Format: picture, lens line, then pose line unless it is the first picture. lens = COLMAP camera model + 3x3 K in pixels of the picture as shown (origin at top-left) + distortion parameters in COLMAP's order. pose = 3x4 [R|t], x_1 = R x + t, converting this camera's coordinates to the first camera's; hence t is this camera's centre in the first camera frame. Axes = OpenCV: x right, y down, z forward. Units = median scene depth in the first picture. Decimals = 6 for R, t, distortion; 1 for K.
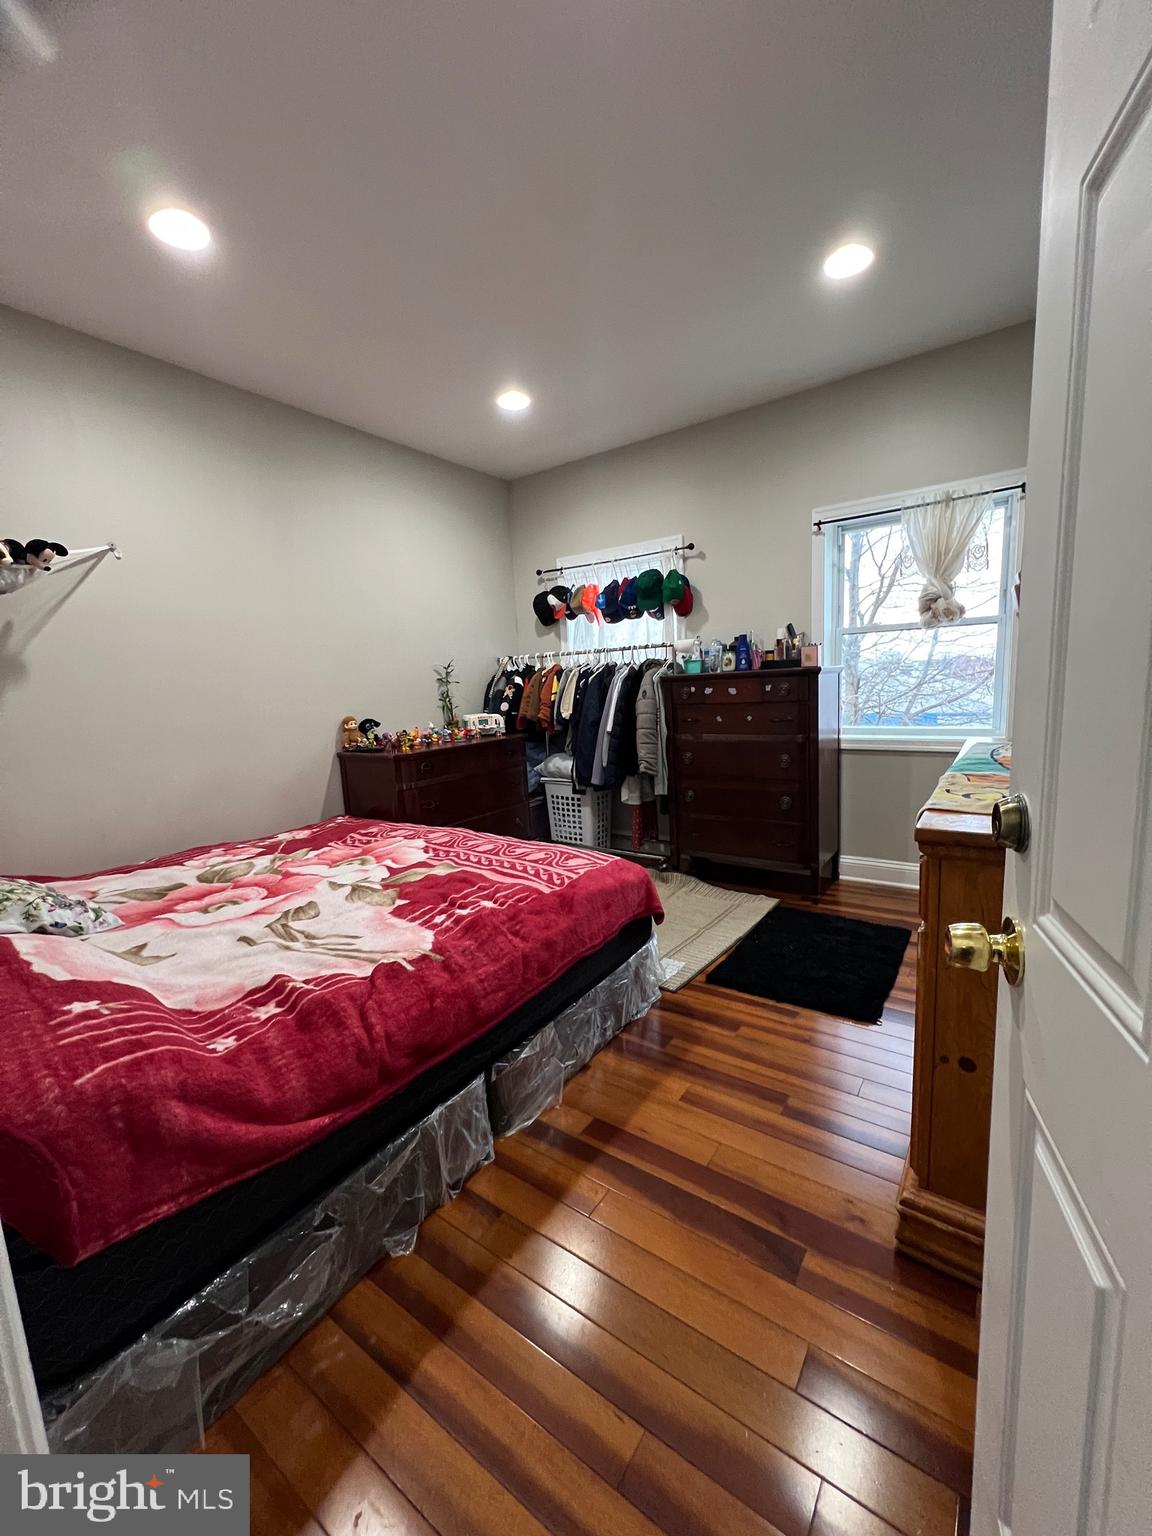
lens RADIAL K [[614.2, 0, 573.8], [0, 614.2, 769.8], [0, 0, 1]] dist [-0.000092, 0.000562]
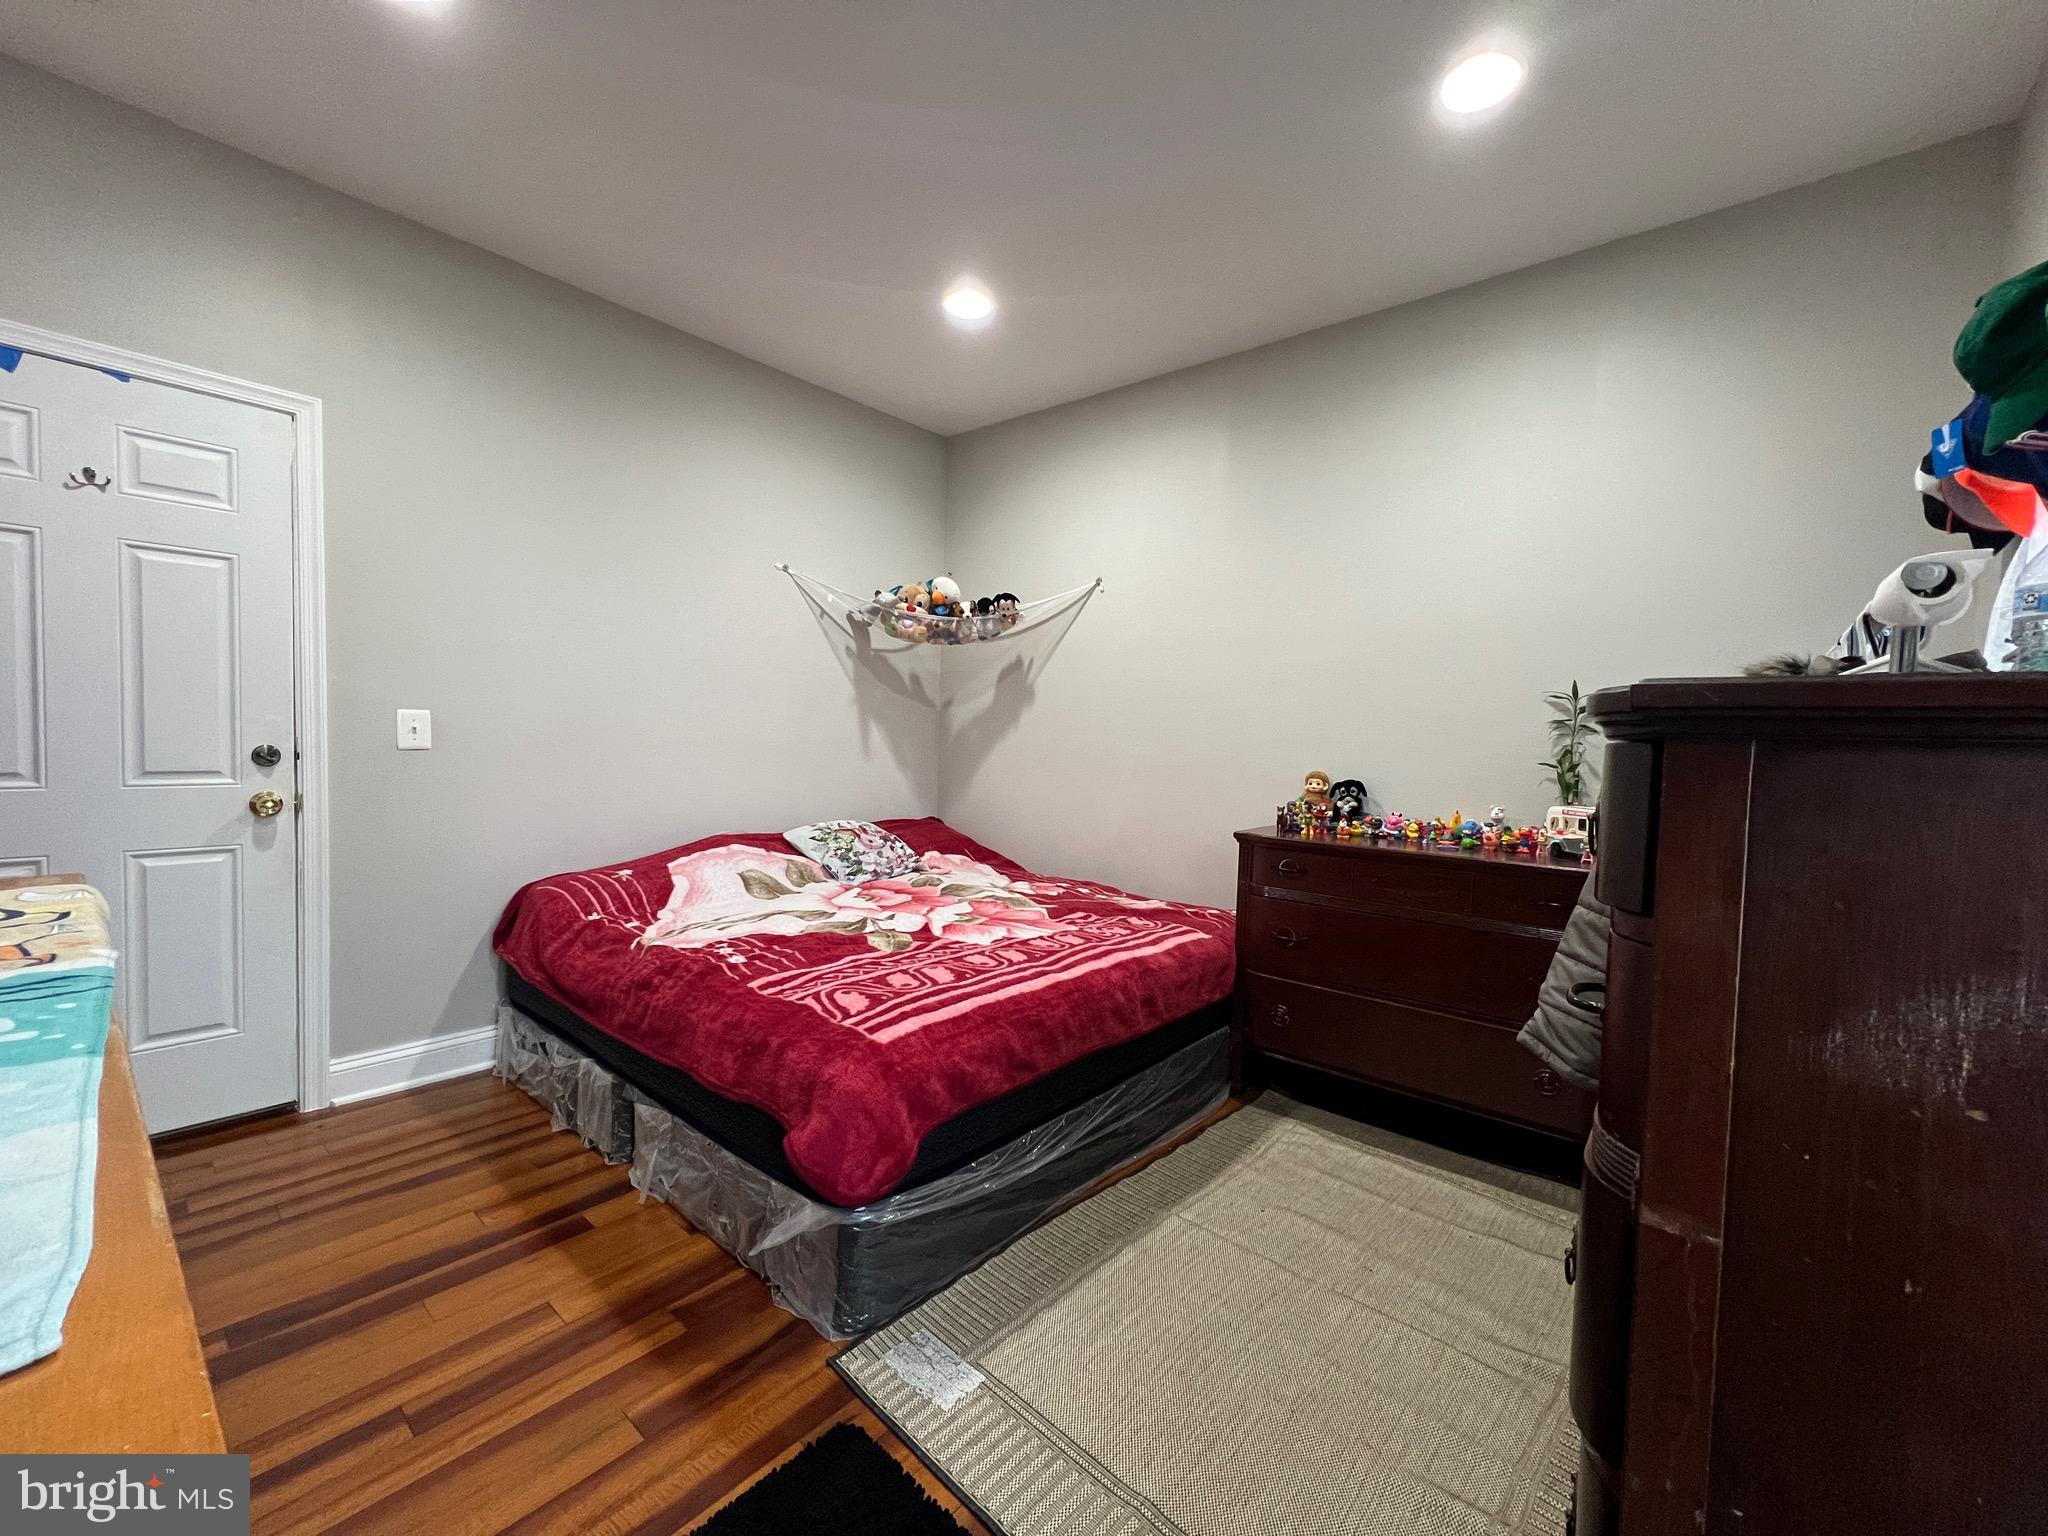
lens RADIAL K [[819.0, 0, 1024.4], [0, 819.0, 770.9], [0, 0, 1]] dist [-0.000092, 0.000562]
pose [[-0.080500, 0.089737, -0.992707, 0.884705], [-0.169582, 0.980186, 0.102356, -0.214624], [0.982223, 0.176585, -0.063687, 1.316557]]
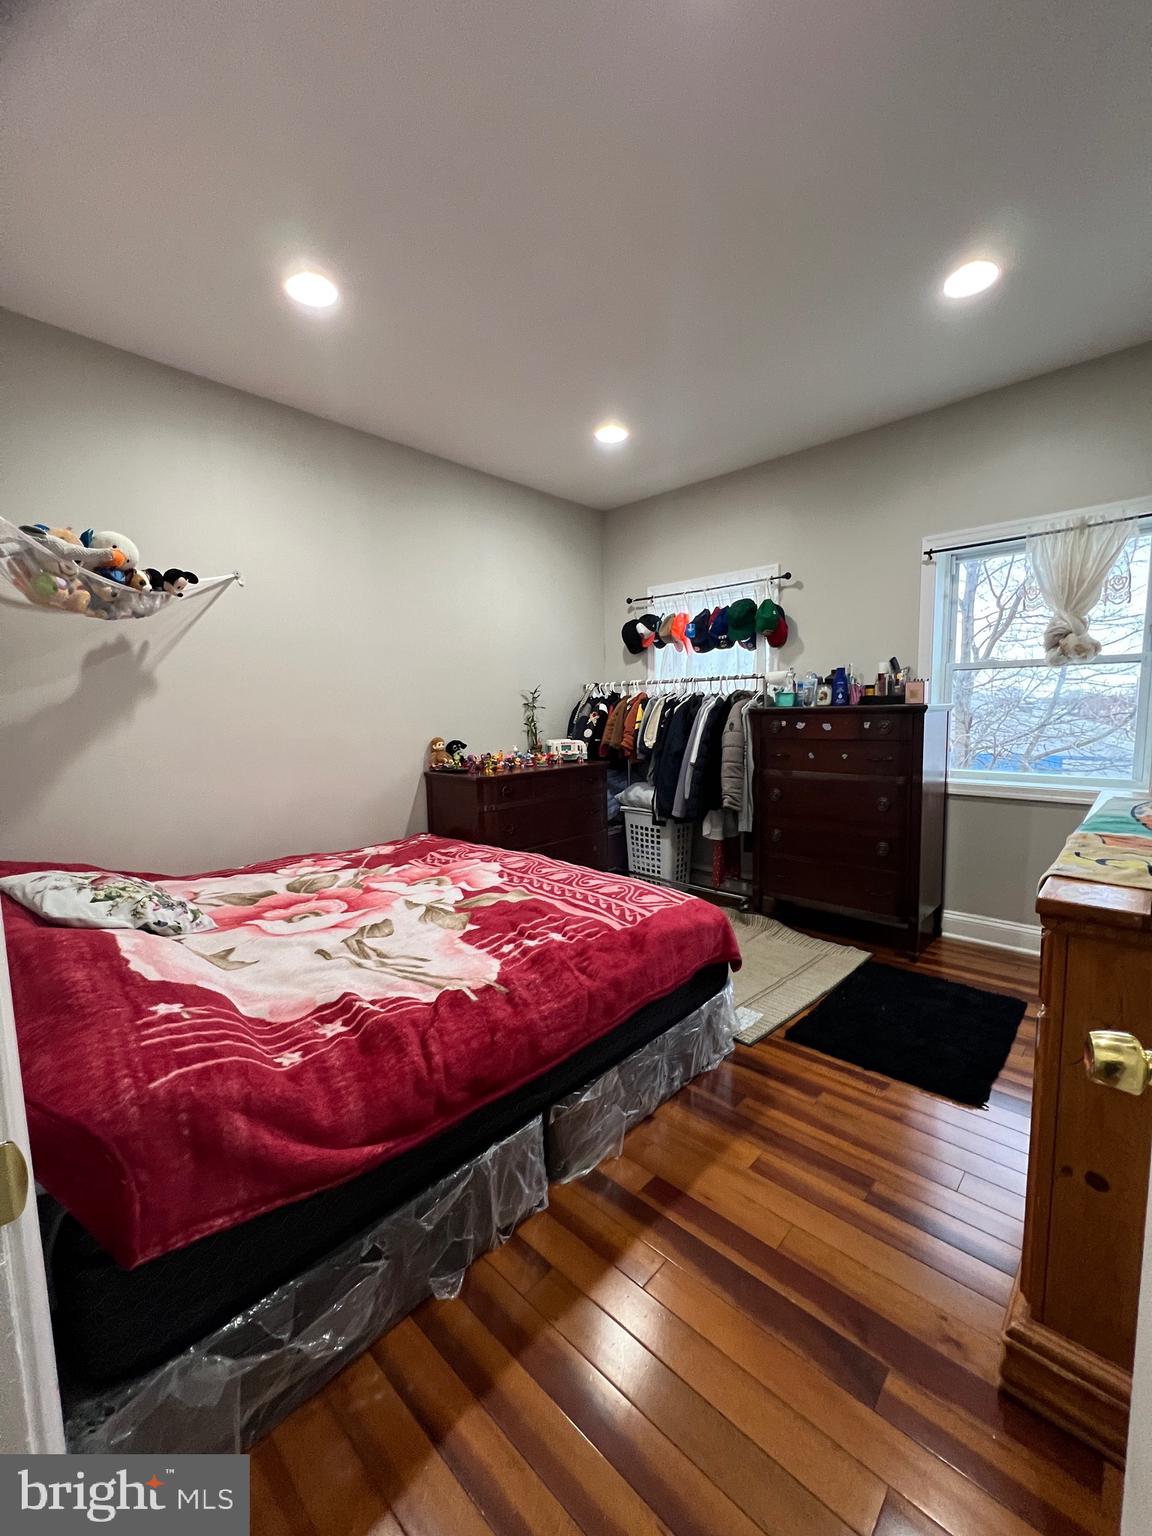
lens RADIAL K [[614.2, 0, 573.1], [0, 614.2, 769.7], [0, 0, 1]] dist [-0.000092, 0.000562]
pose [[0.989329, 0.046381, -0.138119, 0.008436], [-0.051913, 0.997976, -0.036721, -0.011775], [0.136136, 0.043499, 0.989735, 0.020419]]
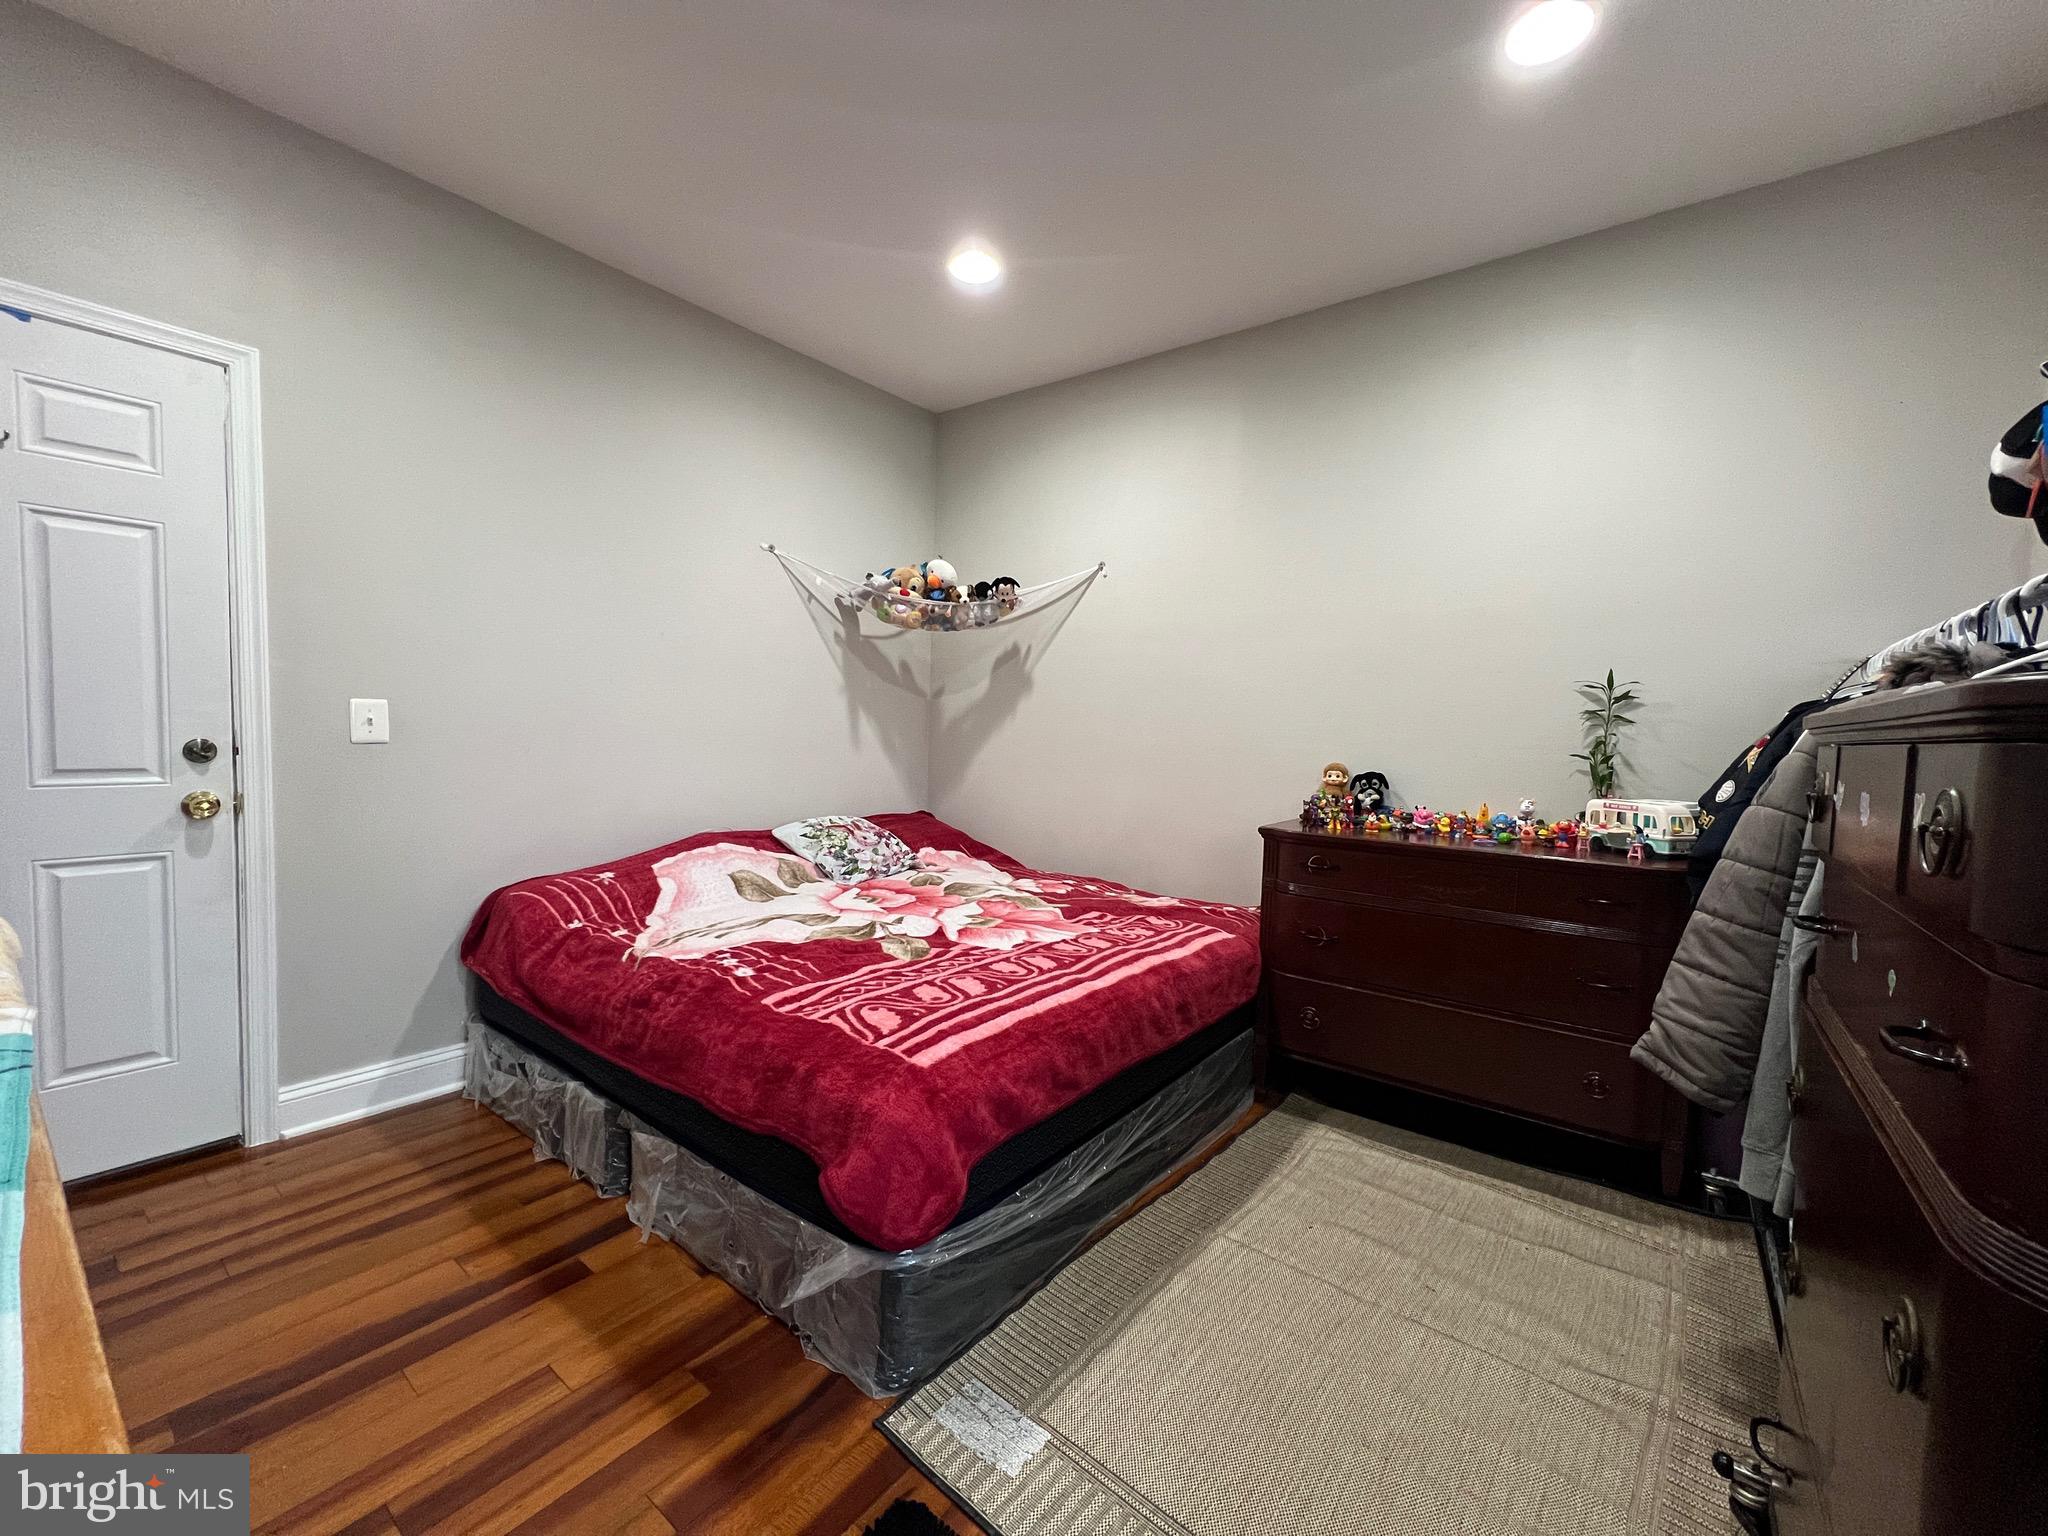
lens RADIAL K [[819.0, 0, 1025.0], [0, 819.0, 769.9], [0, 0, 1]] dist [-0.000092, 0.000562]
pose [[-0.029331, 0.101511, -0.994402, 0.815728], [-0.171289, 0.979604, 0.105053, -0.197667], [0.984784, 0.173412, -0.011345, 1.223138]]
